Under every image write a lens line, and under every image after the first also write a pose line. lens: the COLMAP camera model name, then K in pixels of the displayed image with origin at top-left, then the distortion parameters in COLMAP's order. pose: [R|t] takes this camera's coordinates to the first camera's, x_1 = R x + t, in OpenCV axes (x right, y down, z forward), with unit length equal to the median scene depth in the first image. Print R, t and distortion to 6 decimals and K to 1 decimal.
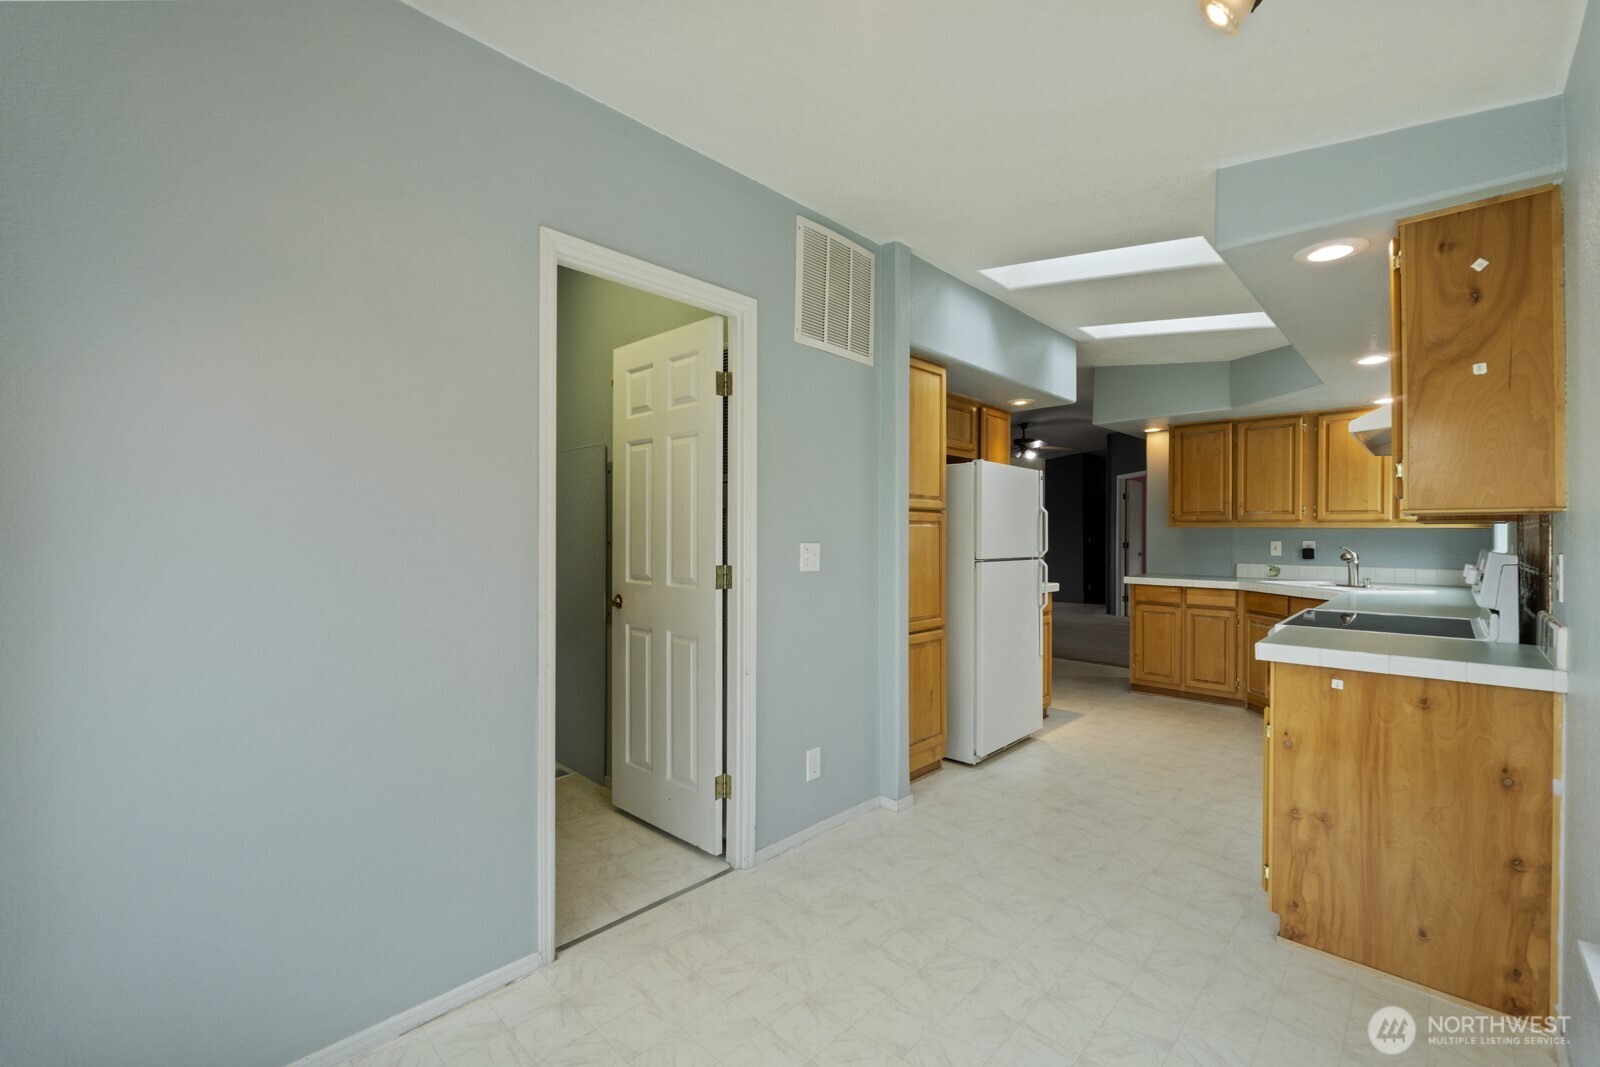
lens RADIAL K [[667.8, 0, 811.9], [0, 667.8, 531.8], [0, 0, 1]] dist [-0.009905, -0.000301]
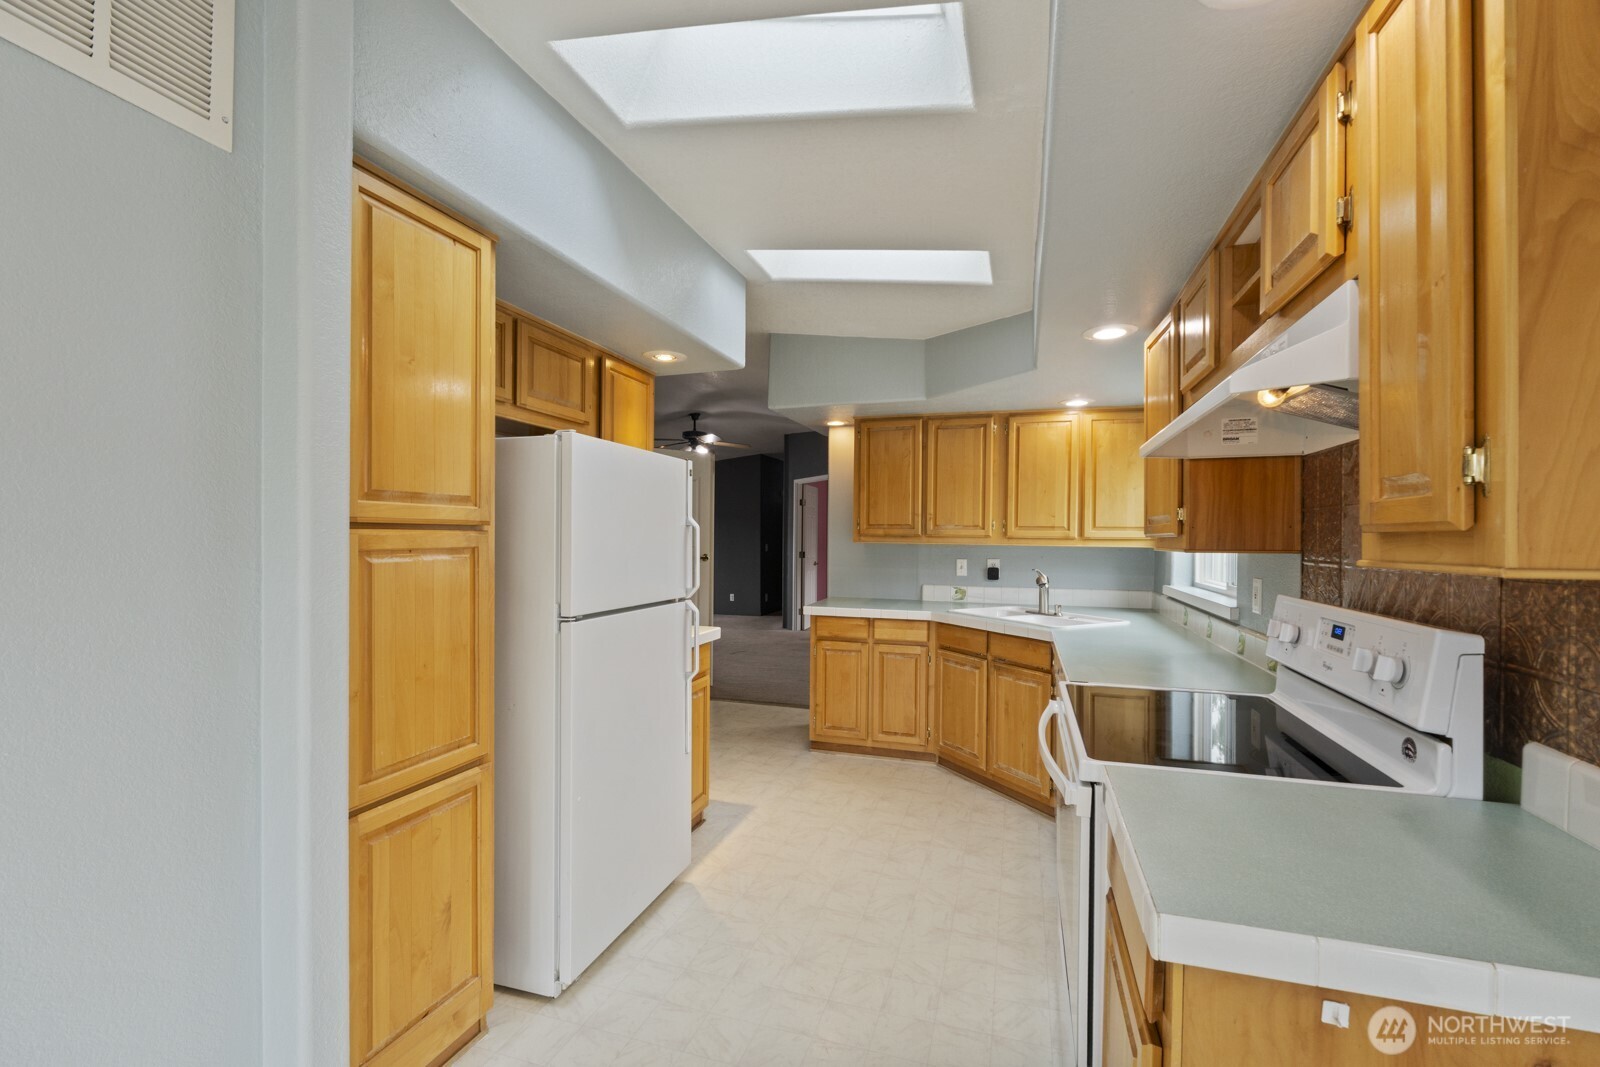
lens RADIAL K [[667.8, 0, 801.1], [0, 667.8, 533.9], [0, 0, 1]] dist [-0.009905, -0.000301]
pose [[0.903093, 0.005793, 0.429405, 0.150531], [-0.006544, 0.999979, 0.000272, -0.020829], [-0.429394, -0.003056, 0.903112, 0.343603]]
